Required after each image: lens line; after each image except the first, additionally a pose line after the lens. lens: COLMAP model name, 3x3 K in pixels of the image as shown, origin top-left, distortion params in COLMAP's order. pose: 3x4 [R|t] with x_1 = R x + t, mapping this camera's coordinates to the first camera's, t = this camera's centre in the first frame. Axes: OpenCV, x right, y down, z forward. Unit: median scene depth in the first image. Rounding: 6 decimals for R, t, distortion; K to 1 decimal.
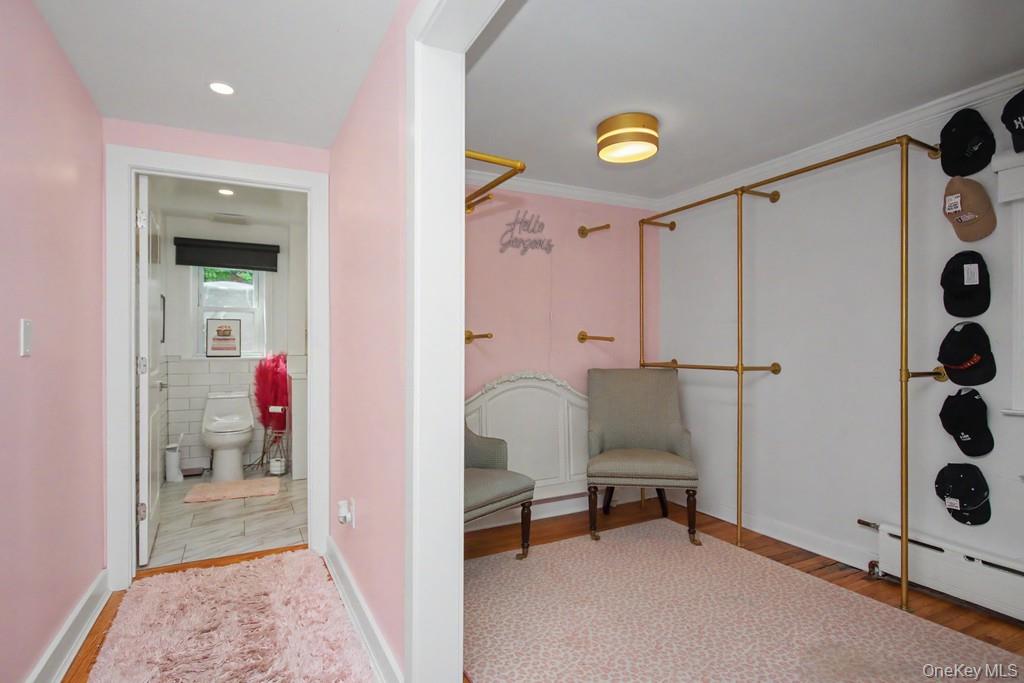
lens RADIAL K [[530.5, 0, 513.3], [0, 530.5, 347.9], [0, 0, 1]] dist [0.002838, -0.000304]
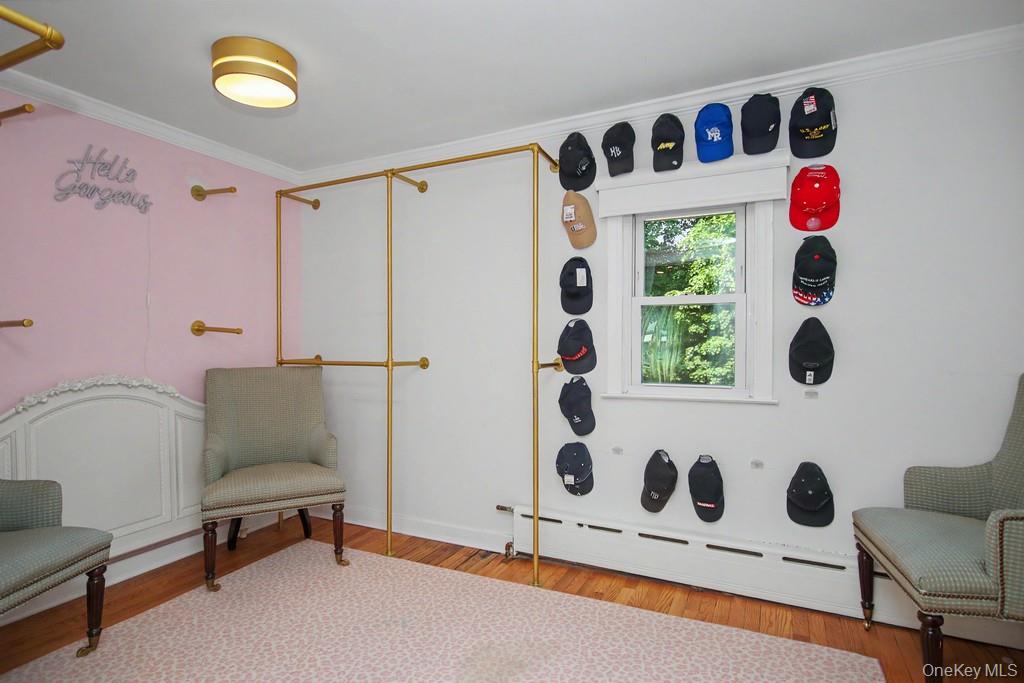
lens RADIAL K [[532.6, 0, 510.0], [0, 532.6, 342.4], [0, 0, 1]] dist [0.005422, 0.000849]
pose [[0.803061, -0.000355, 0.595897, 0.042999], [0.001367, 0.999998, -0.001247, 0.002713], [-0.595896, 0.001816, 0.803060, 0.136323]]
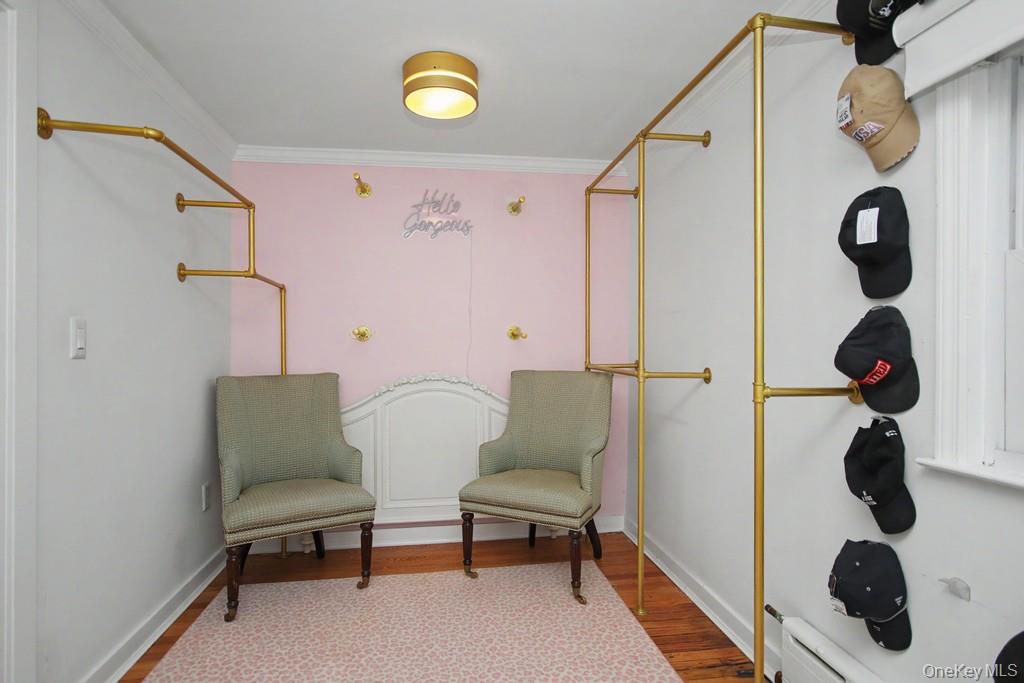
lens RADIAL K [[544.2, 0, 512.0], [0, 544.2, 341.5], [0, 0, 1]] dist [-0.002307, -0.000591]
pose [[0.946839, 0.001469, -0.321705, 0.551522], [-0.002337, 0.999995, -0.002314, -0.006117], [0.321700, 0.002943, 0.946837, 0.241659]]
